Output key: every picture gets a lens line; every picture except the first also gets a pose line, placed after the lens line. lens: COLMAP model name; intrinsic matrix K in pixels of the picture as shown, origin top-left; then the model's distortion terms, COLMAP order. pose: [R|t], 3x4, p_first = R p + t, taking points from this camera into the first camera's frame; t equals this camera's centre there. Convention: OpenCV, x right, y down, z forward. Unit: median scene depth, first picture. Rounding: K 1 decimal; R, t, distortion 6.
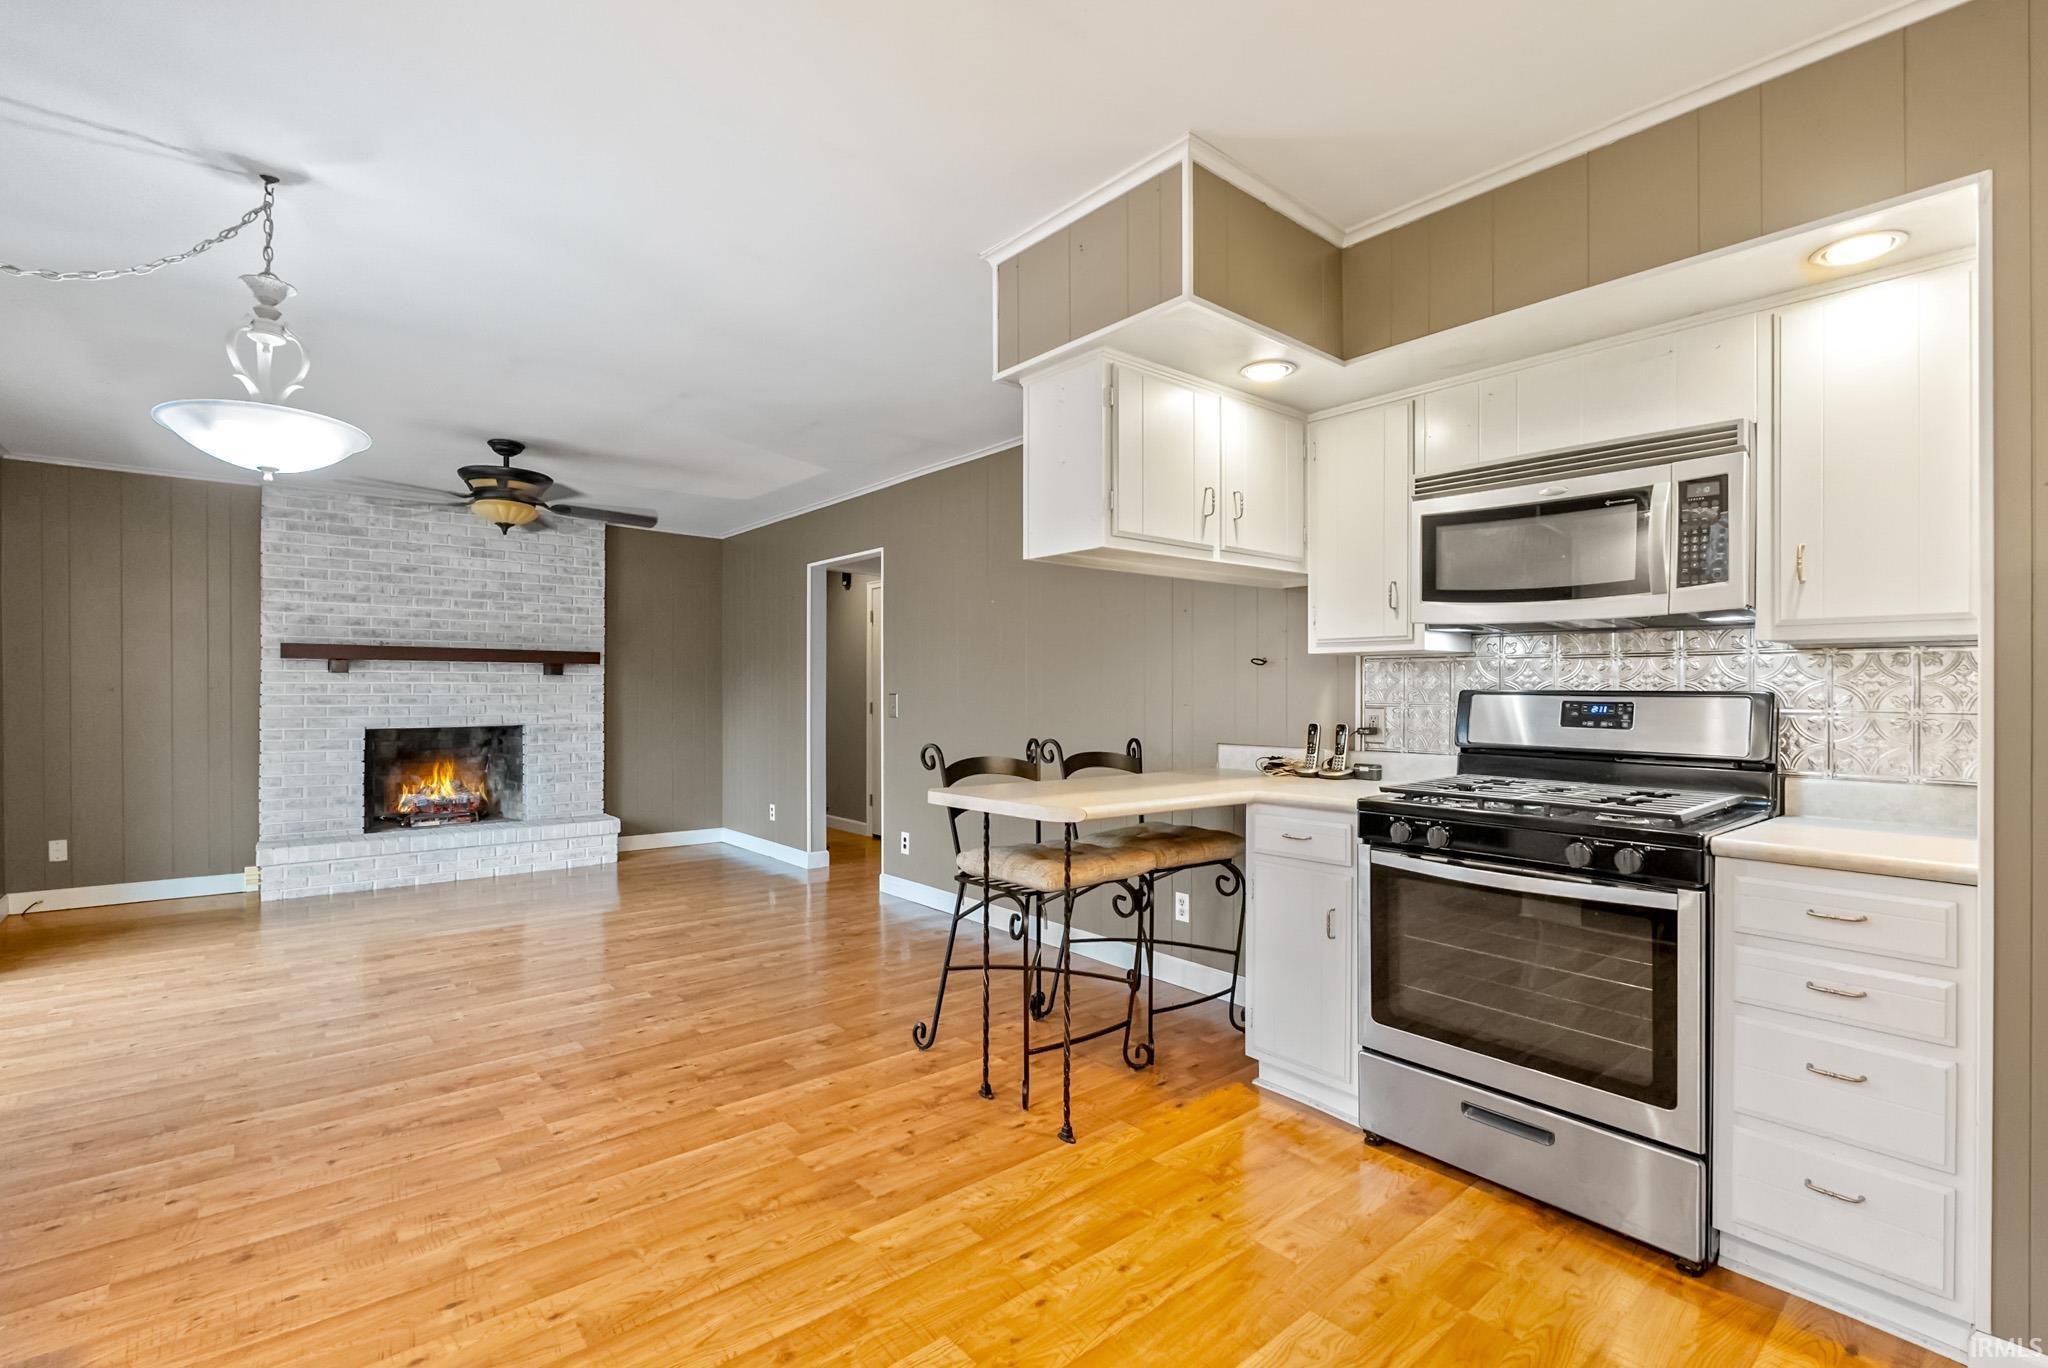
lens RADIAL K [[914.0, 0, 1058.3], [0, 914.0, 694.6], [0, 0, 1]] dist [-0.002991, -0.001648]
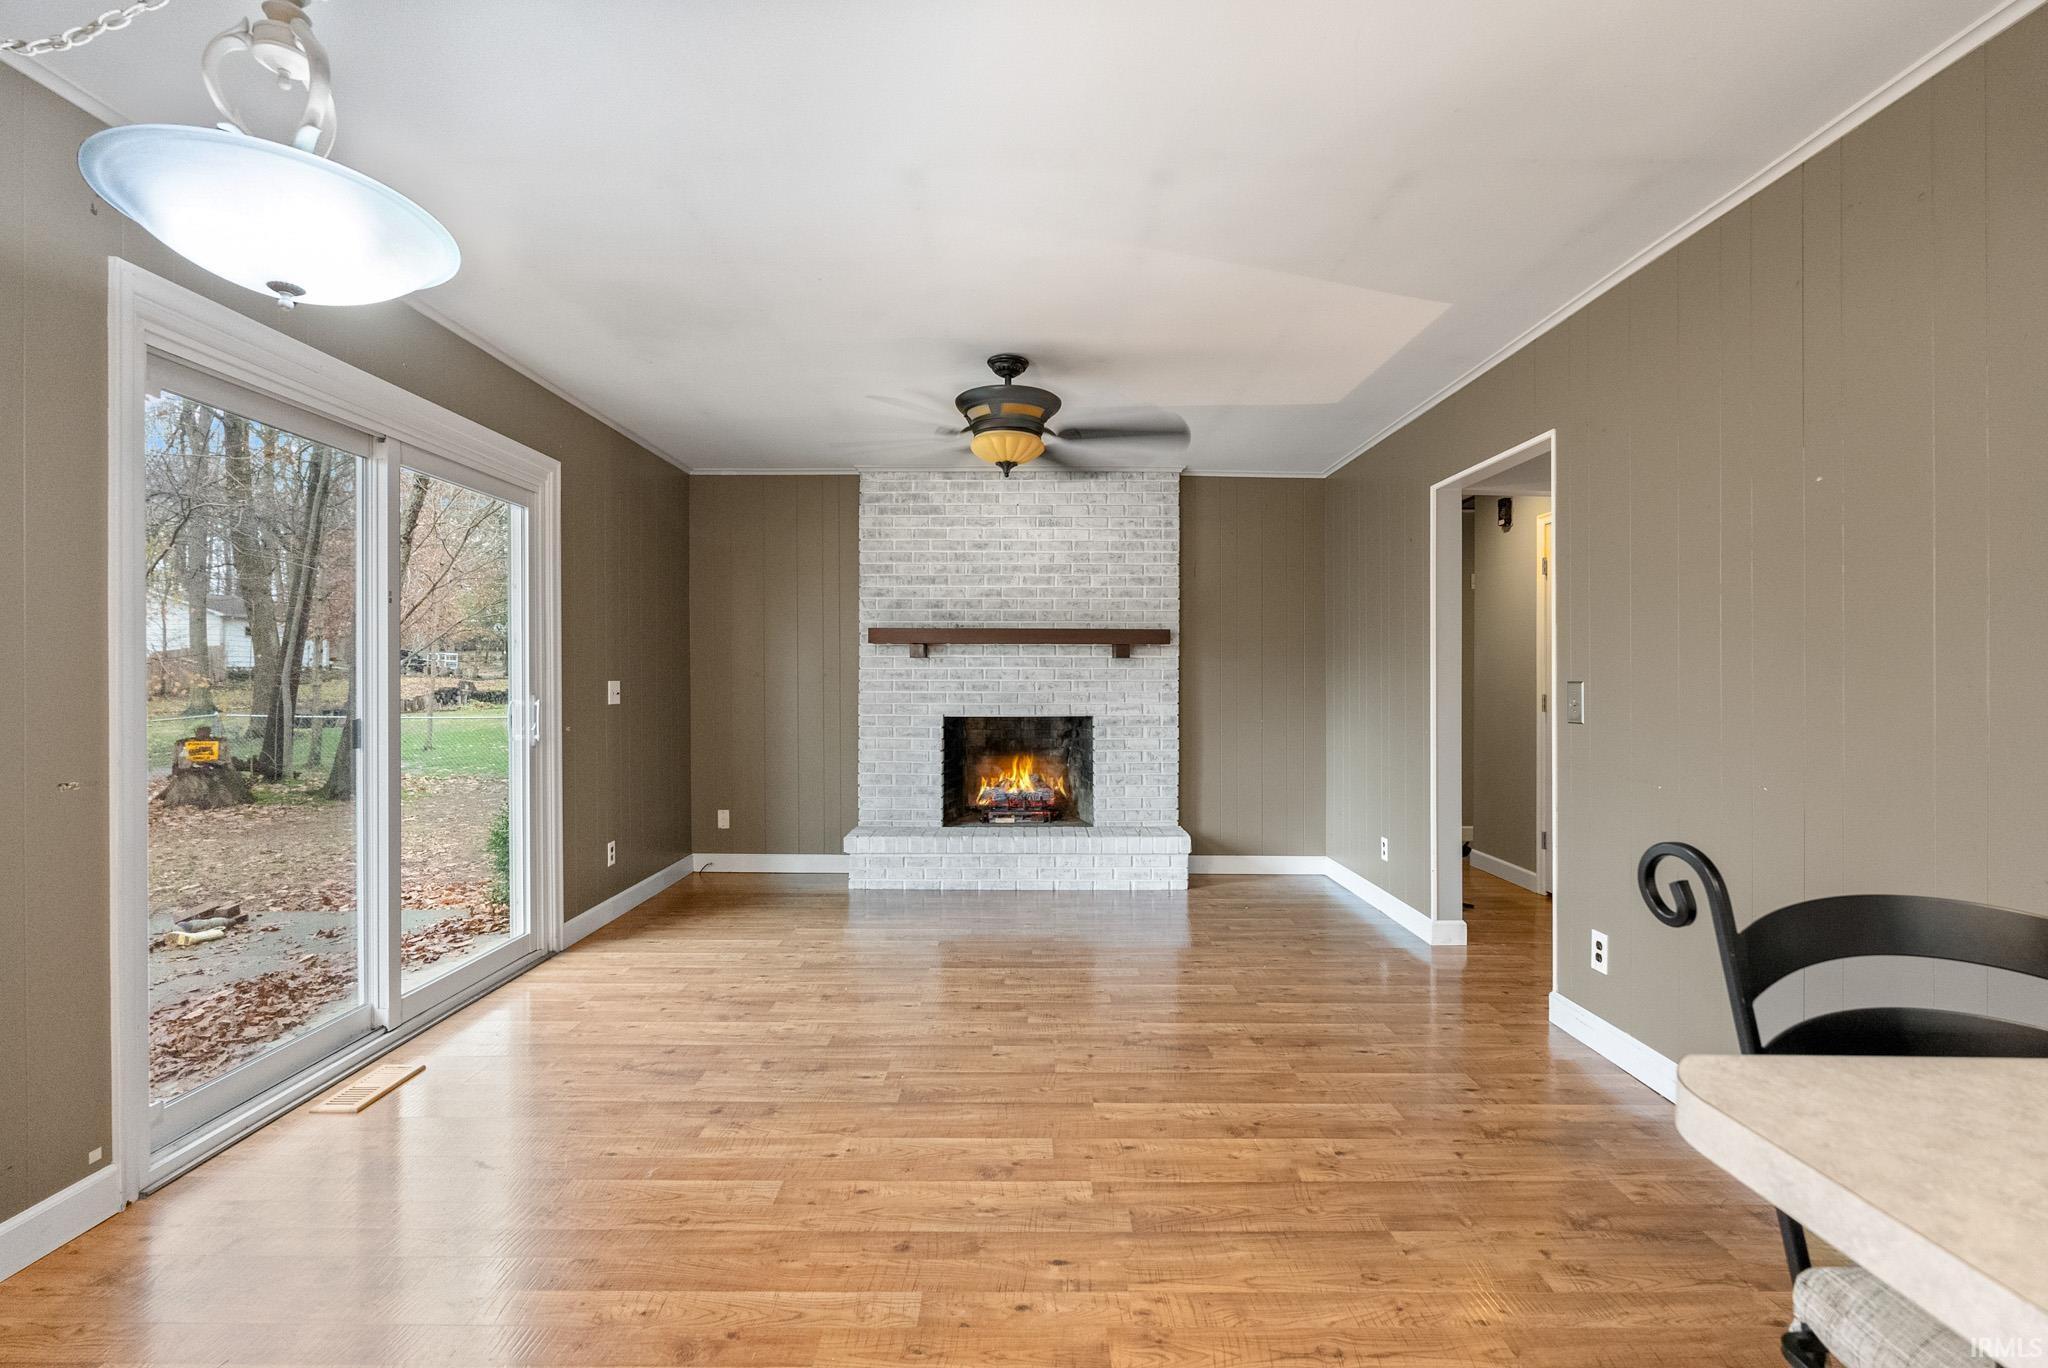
lens RADIAL K [[914.0, 0, 1040.1], [0, 914.0, 671.9], [0, 0, 1]] dist [-0.002991, -0.001648]
pose [[0.750263, -0.004454, -0.661124, -0.059442], [-0.002885, 0.999946, -0.010011, 0.000230], [0.661133, 0.009418, 0.750210, 0.384436]]
